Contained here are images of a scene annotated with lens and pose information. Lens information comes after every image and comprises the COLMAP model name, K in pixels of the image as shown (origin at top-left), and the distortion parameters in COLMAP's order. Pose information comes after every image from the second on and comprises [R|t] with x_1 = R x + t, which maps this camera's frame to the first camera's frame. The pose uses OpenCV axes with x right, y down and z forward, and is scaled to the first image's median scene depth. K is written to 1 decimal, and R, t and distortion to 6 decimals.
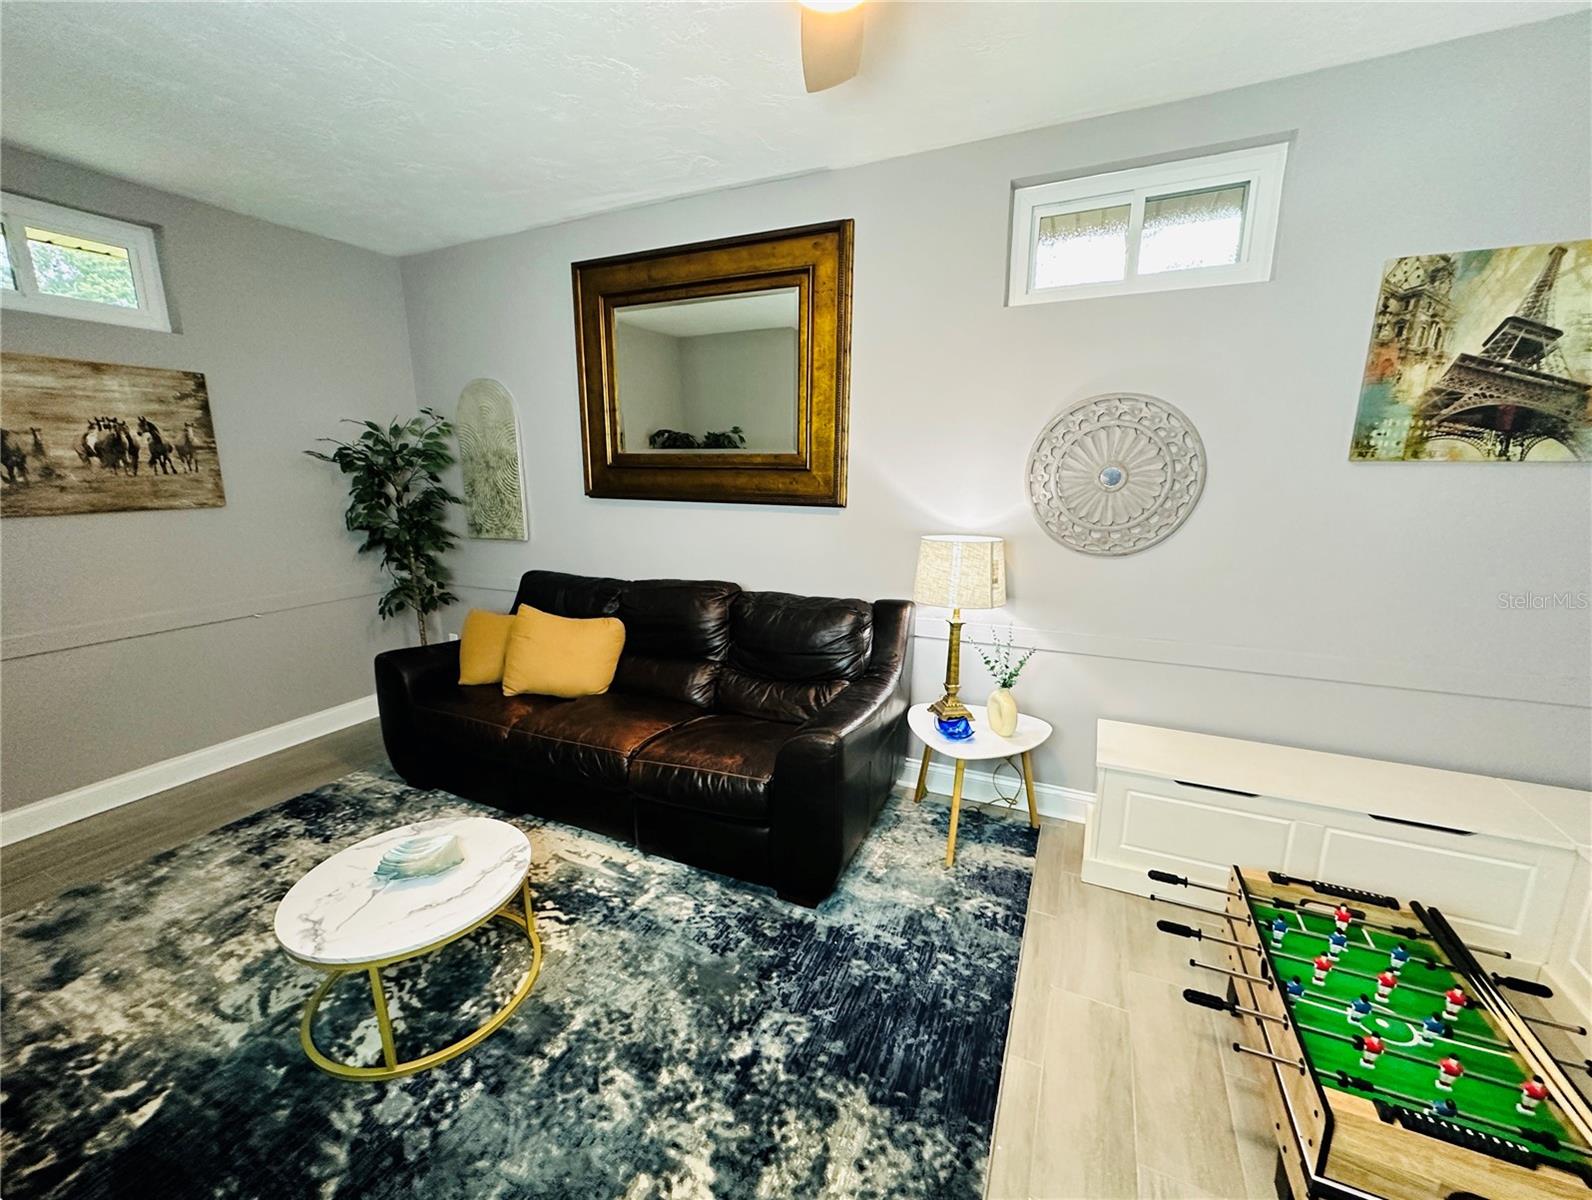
lens RADIAL K [[643.6, 0, 787.9], [0, 643.6, 598.8], [0, 0, 1]] dist [-0.002794, 0.000756]
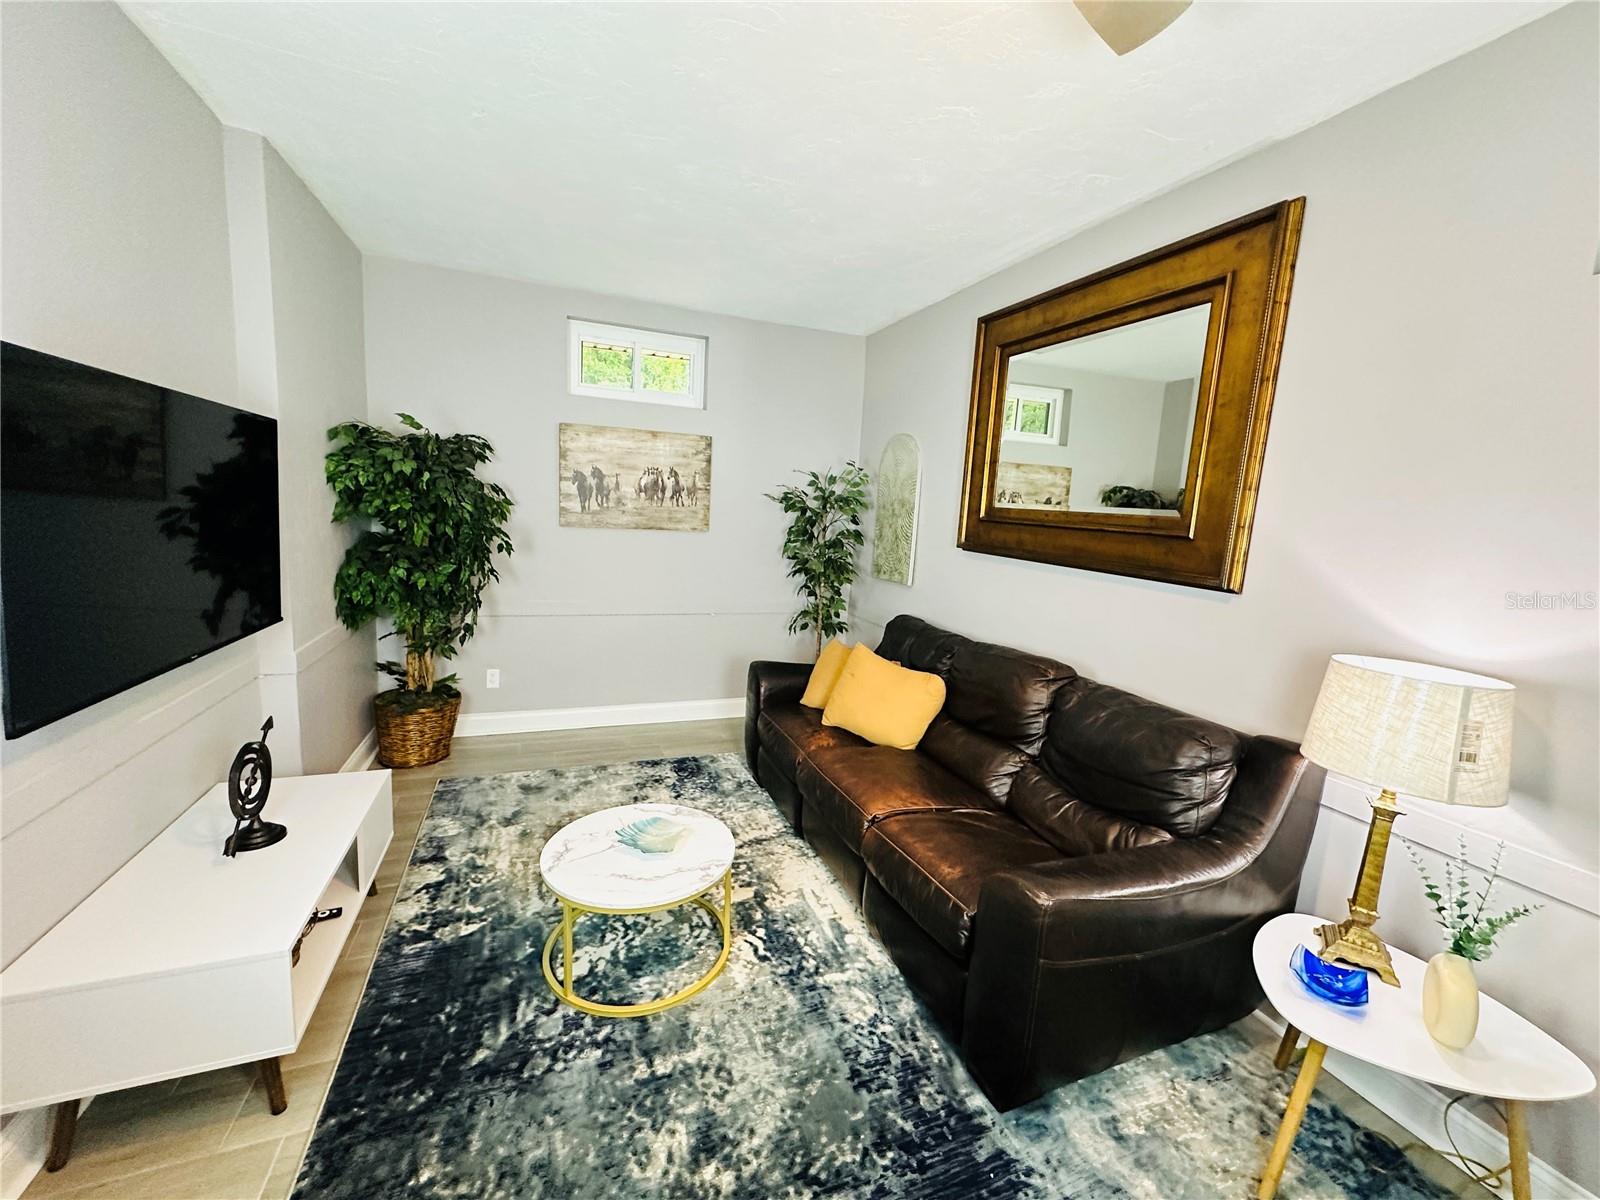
lens RADIAL K [[638.8, 0, 802.3], [0, 638.8, 593.7], [0, 0, 1]] dist [-0.004502, 0.000903]
pose [[0.726220, 0.135696, -0.673937, 0.243161], [-0.194866, 0.980750, -0.012511, -0.045134], [0.659266, 0.140413, 0.738683, 0.182812]]
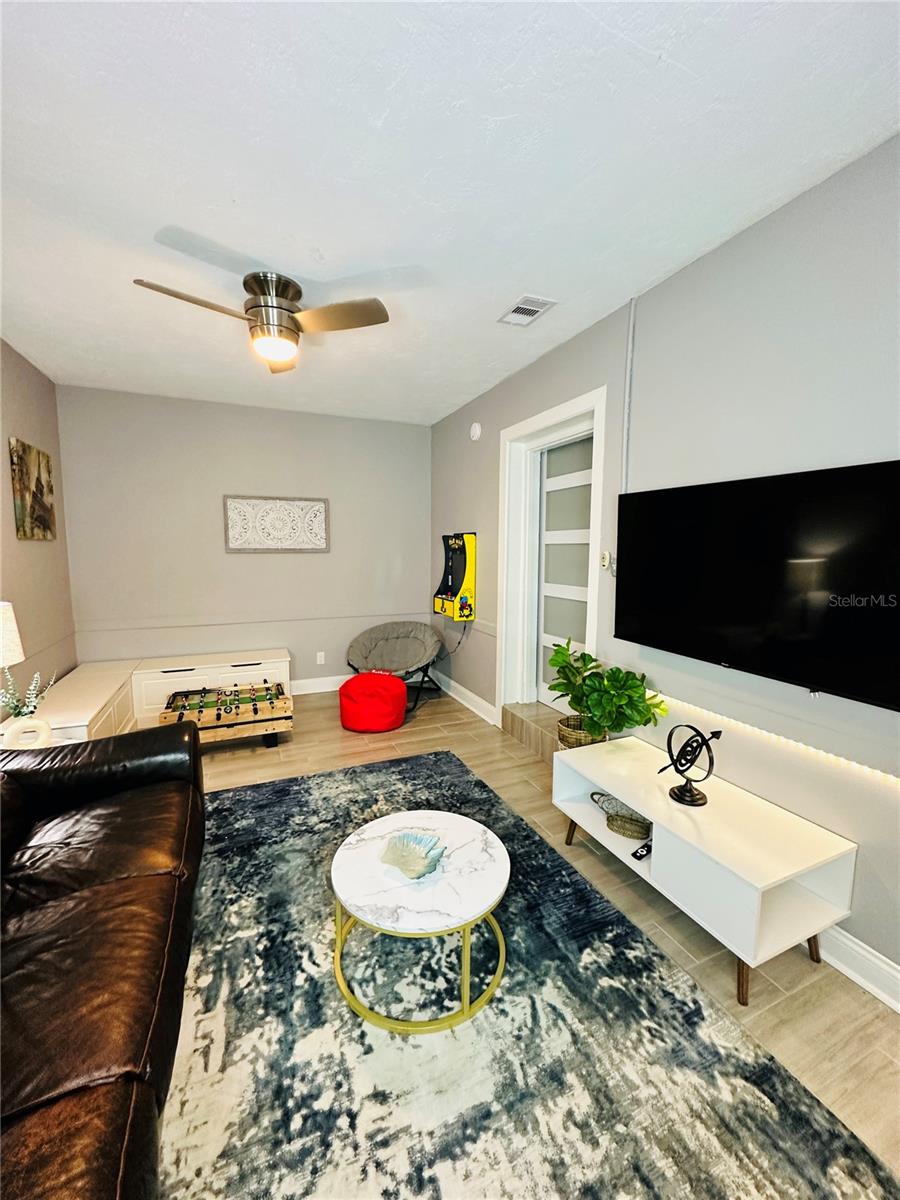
lens RADIAL K [[479.1, 0, 449.4], [0, 479.1, 600.7], [0, 0, 1]] dist [-0.004502, 0.000903]
pose [[-0.751205, -0.075792, 0.655704, -0.818100], [0.131648, 0.956224, 0.261351, -0.195530], [-0.646808, 0.282650, -0.708342, 1.014533]]
